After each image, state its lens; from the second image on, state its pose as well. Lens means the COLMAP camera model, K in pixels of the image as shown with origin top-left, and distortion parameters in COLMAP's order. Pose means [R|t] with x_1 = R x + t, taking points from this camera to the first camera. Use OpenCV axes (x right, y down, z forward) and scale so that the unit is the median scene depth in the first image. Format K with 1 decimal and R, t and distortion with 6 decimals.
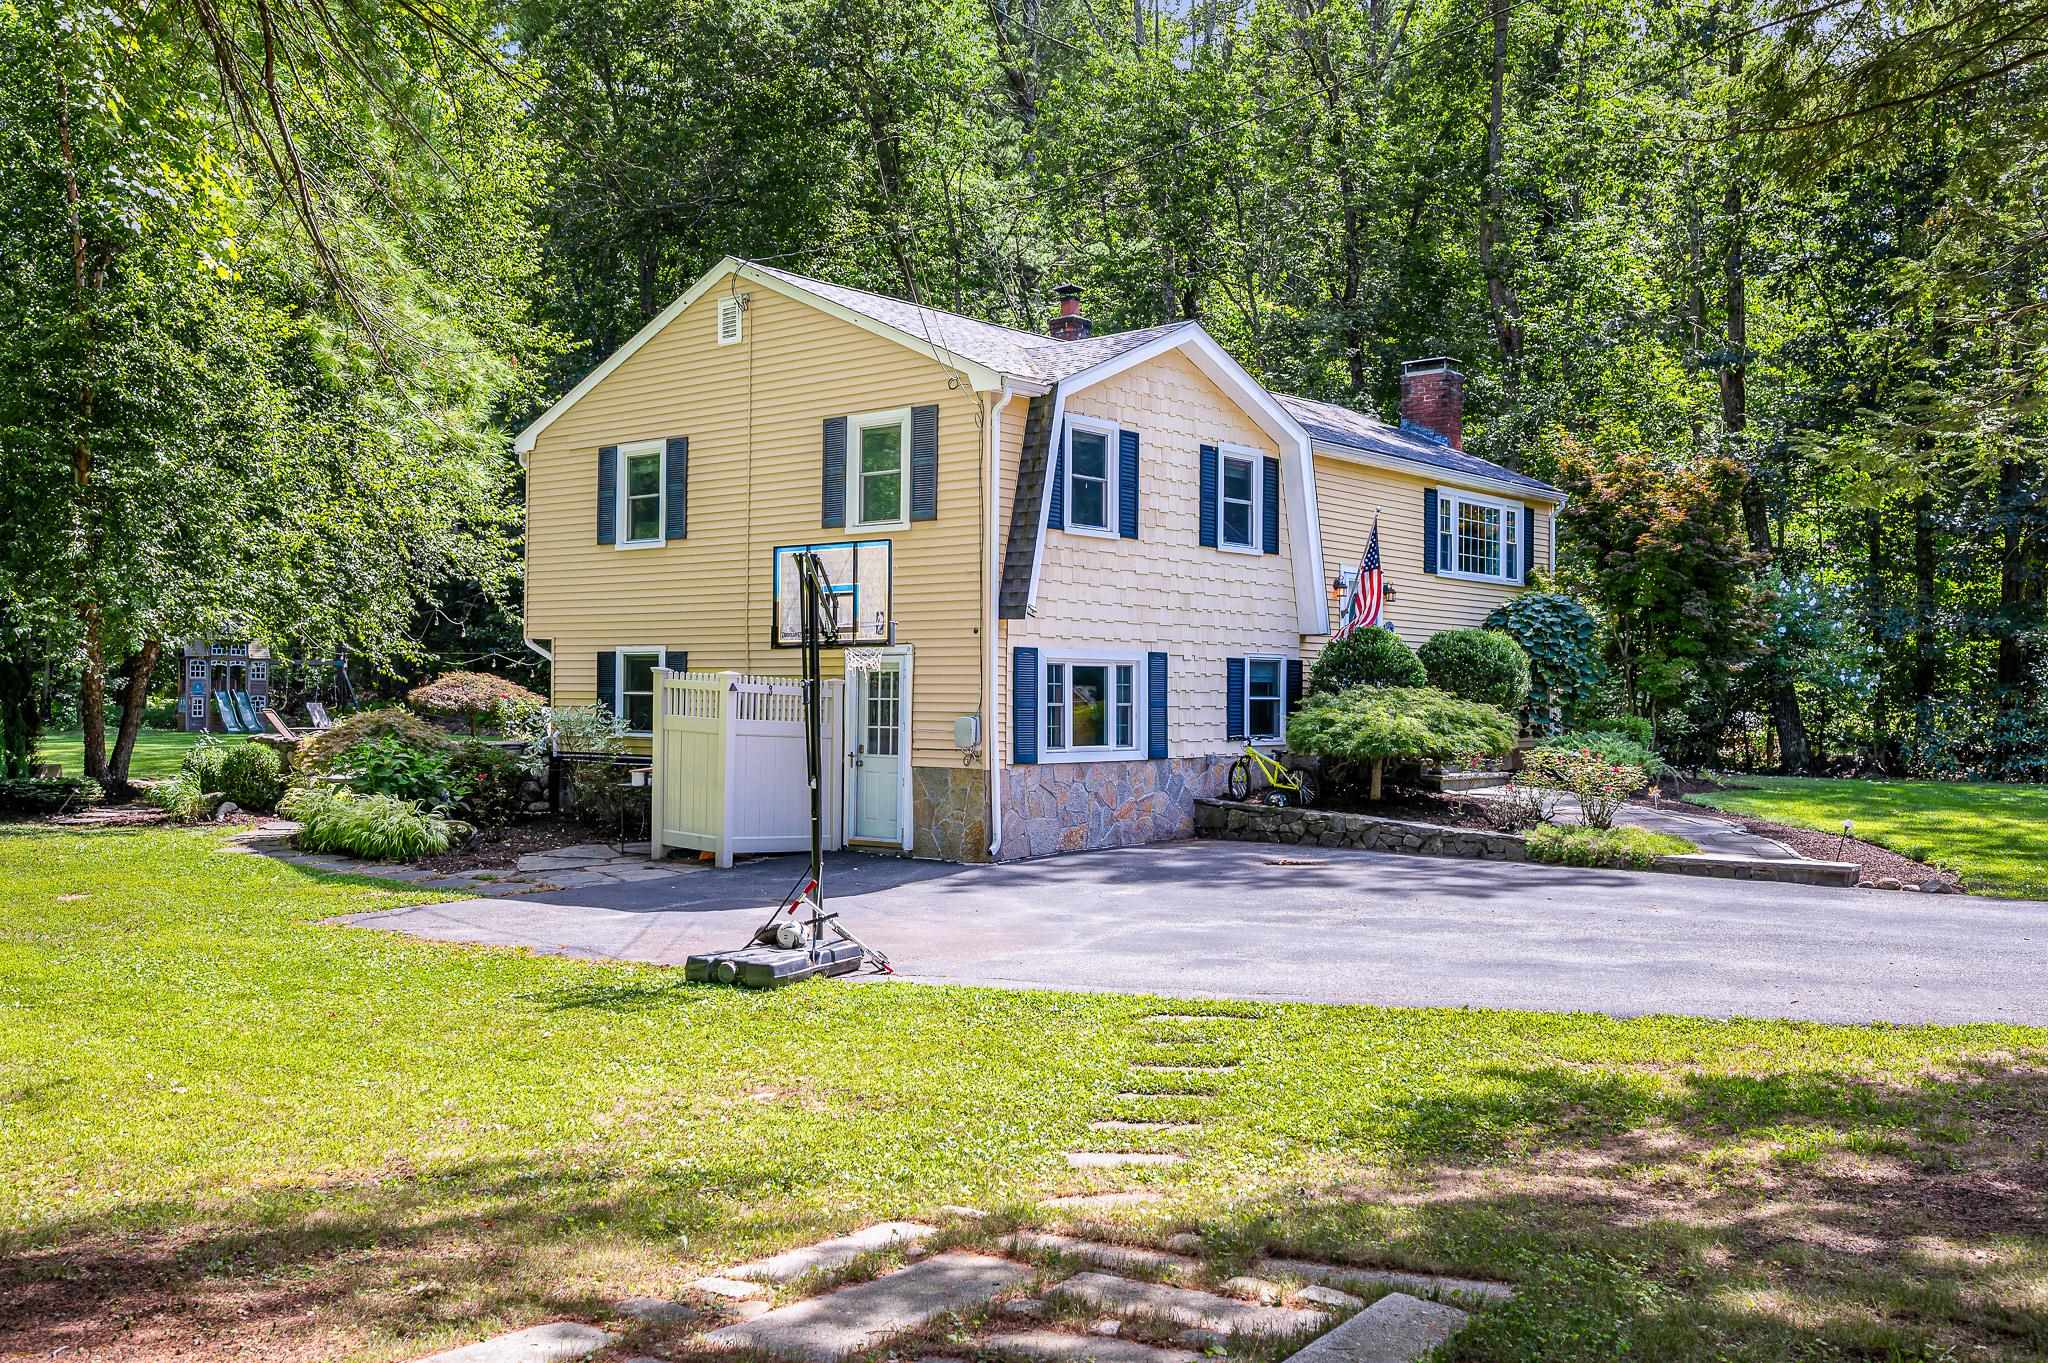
lens RADIAL K [[1763.3, 0, 1026.6], [0, 1763.3, 674.5], [0, 0, 1]] dist [-0.000829, -0.002542]
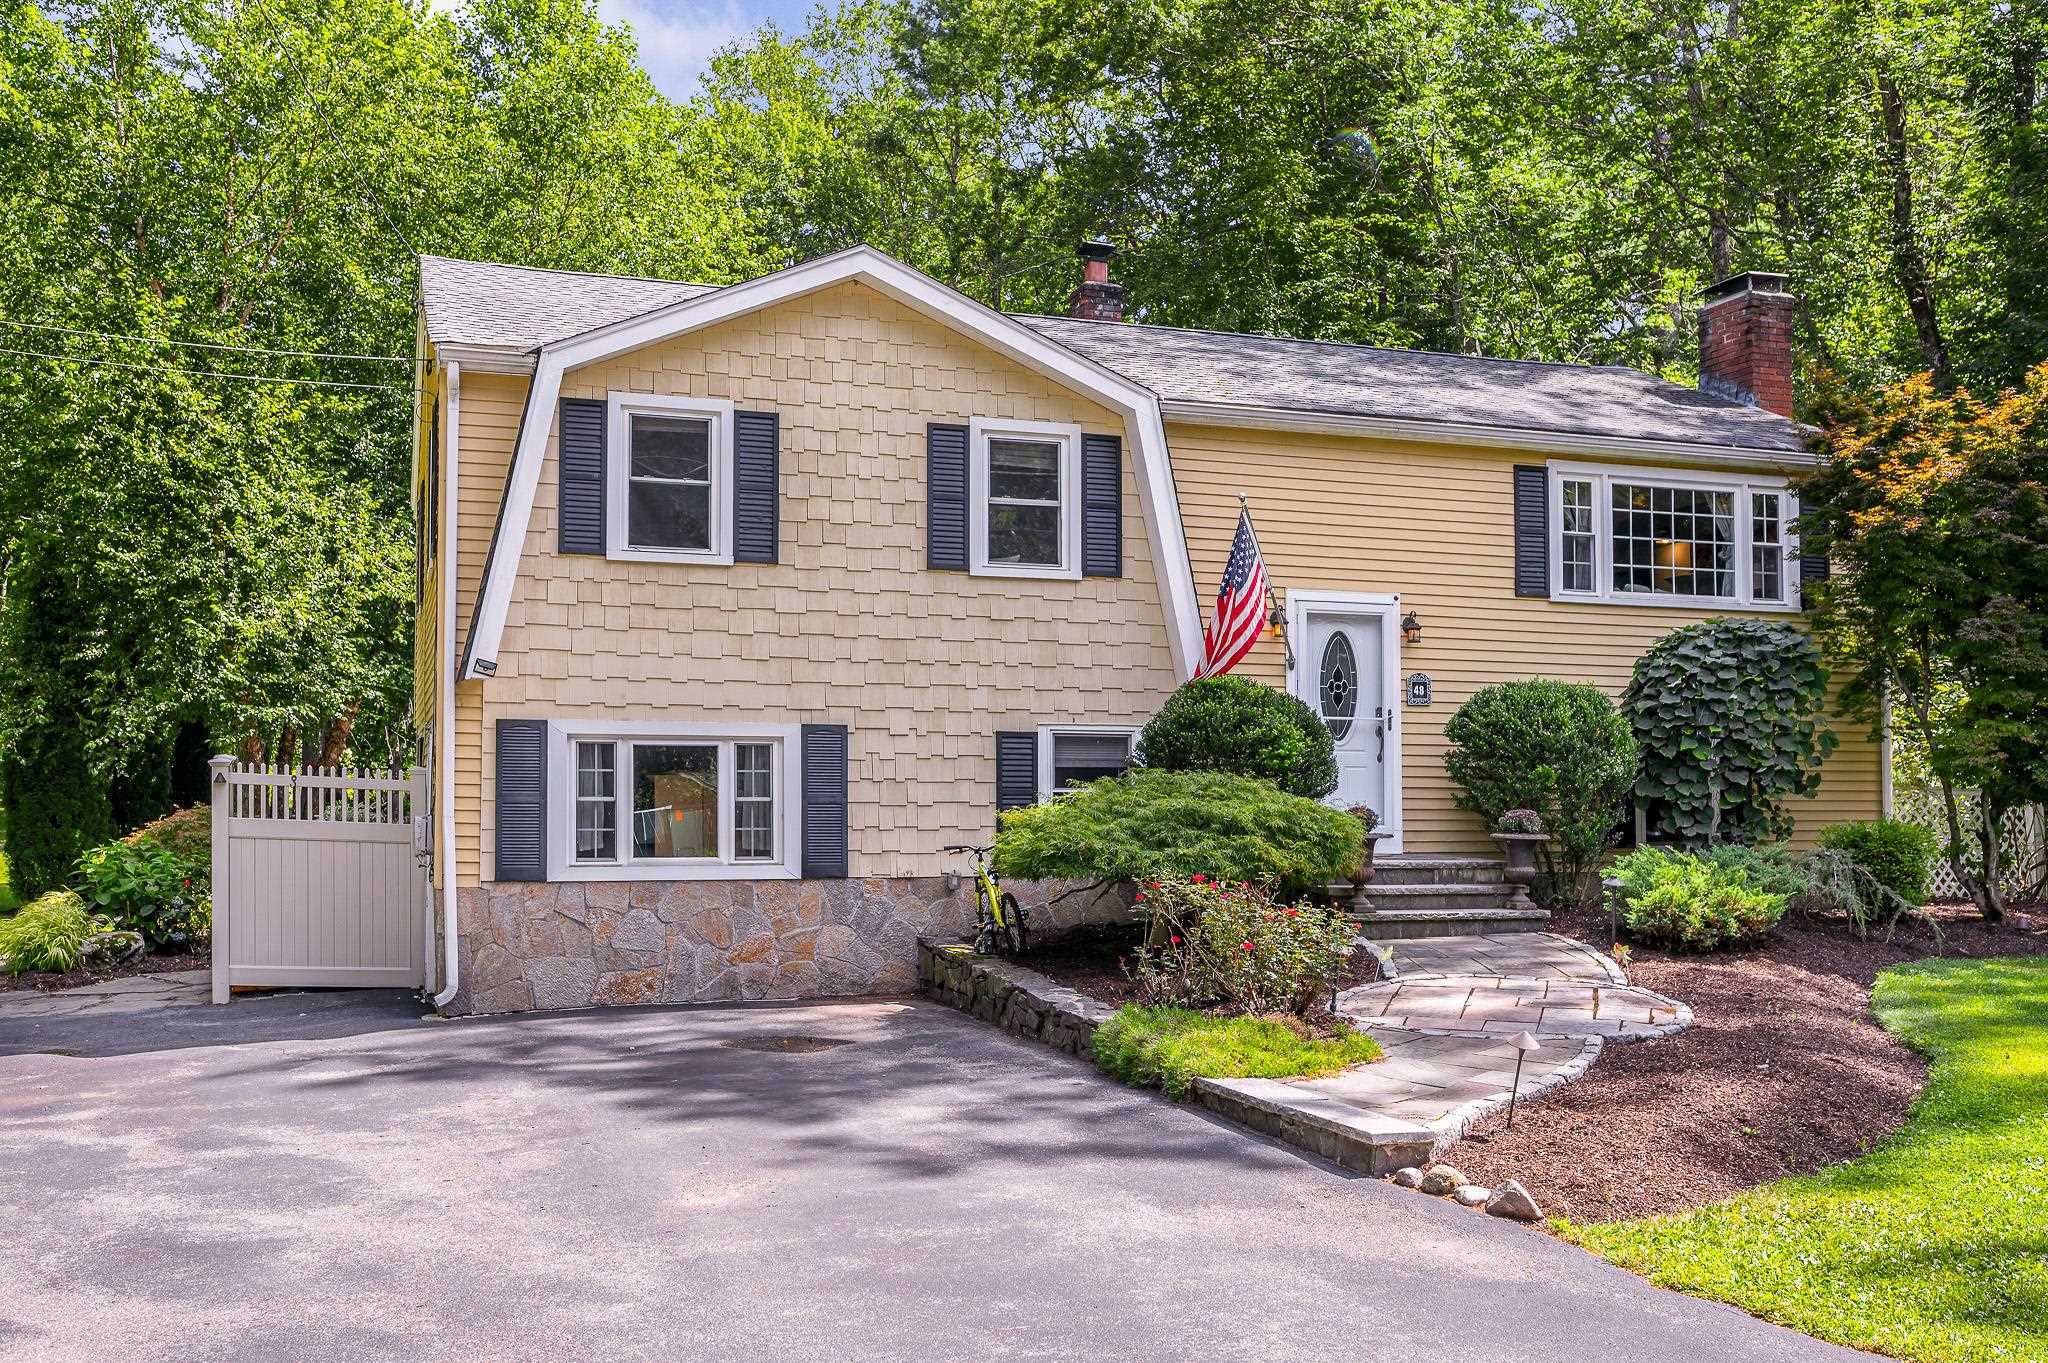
lens RADIAL K [[1763.3, 0, 1026.6], [0, 1763.3, 689.9], [0, 0, 1]] dist [-0.000829, -0.002542]
pose [[0.864032, -0.026671, -0.502731, 0.486301], [0.006469, 0.999101, -0.041887, 0.003602], [0.503396, 0.032939, 0.863428, 0.433772]]
